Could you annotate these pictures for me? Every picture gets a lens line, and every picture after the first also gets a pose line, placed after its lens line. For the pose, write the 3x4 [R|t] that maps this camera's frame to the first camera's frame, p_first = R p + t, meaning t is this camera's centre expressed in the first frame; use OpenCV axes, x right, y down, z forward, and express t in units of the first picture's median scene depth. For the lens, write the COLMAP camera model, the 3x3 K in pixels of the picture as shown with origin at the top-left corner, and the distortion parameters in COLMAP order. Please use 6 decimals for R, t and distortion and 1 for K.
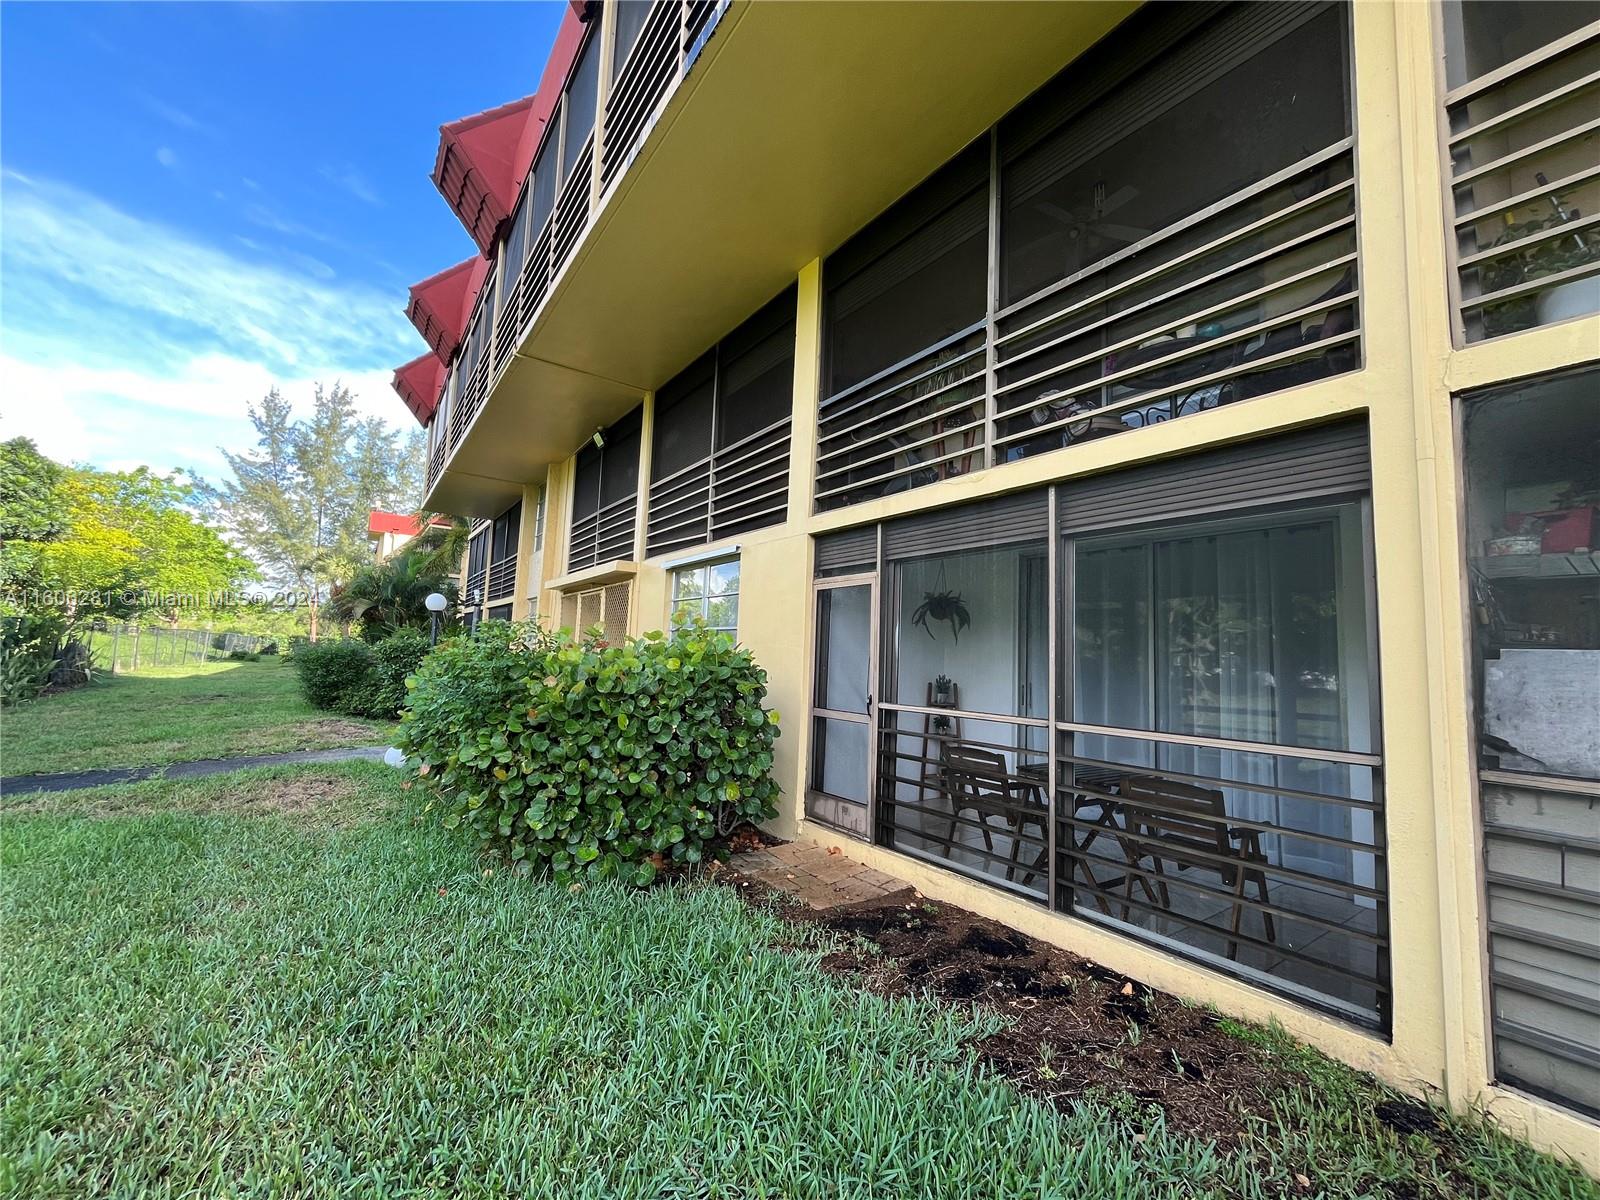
lens RADIAL K [[644.5, 0, 793.7], [0, 644.5, 600.1], [0, 0, 1]] dist [-0.002778, -0.000376]
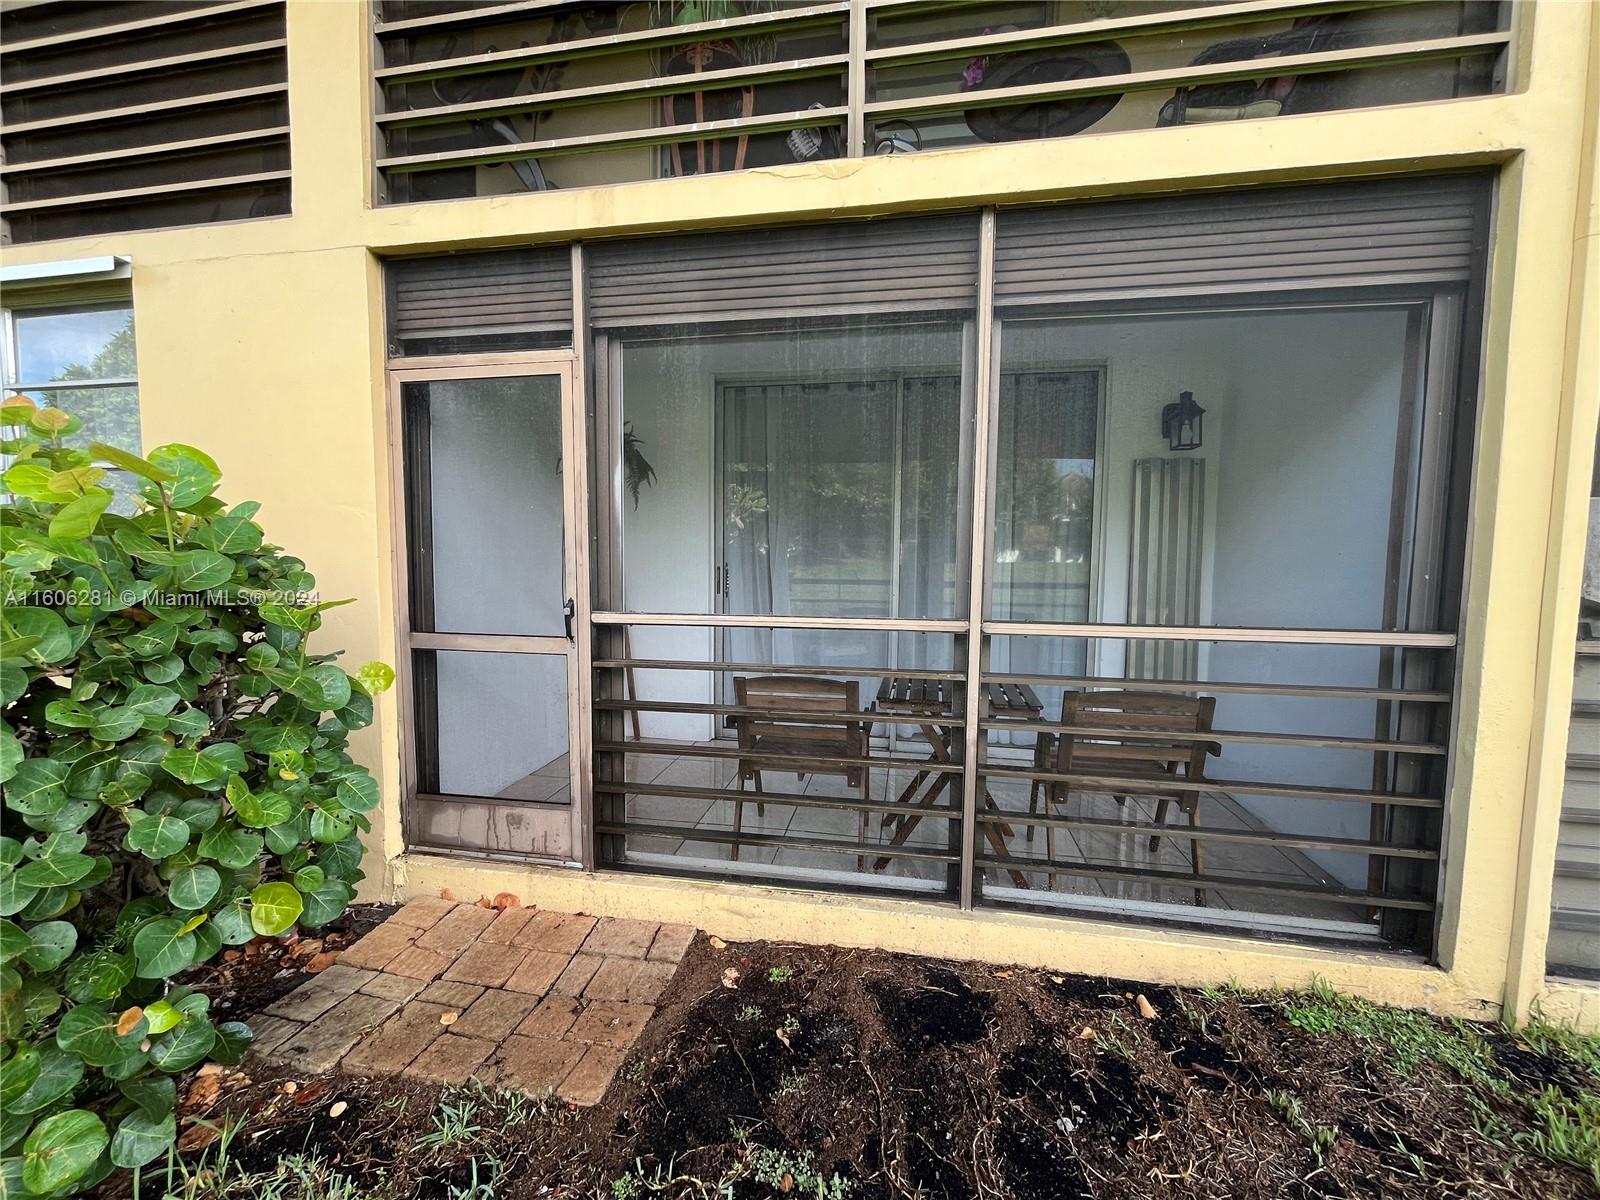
lens RADIAL K [[644.5, 0, 793.7], [0, 644.5, 600.1], [0, 0, 1]] dist [-0.002778, -0.000376]
pose [[0.715807, -0.082628, 0.693393, -0.120478], [-0.045964, 0.985246, 0.164856, 0.062384], [-0.696784, -0.149876, 0.701448, 0.579200]]
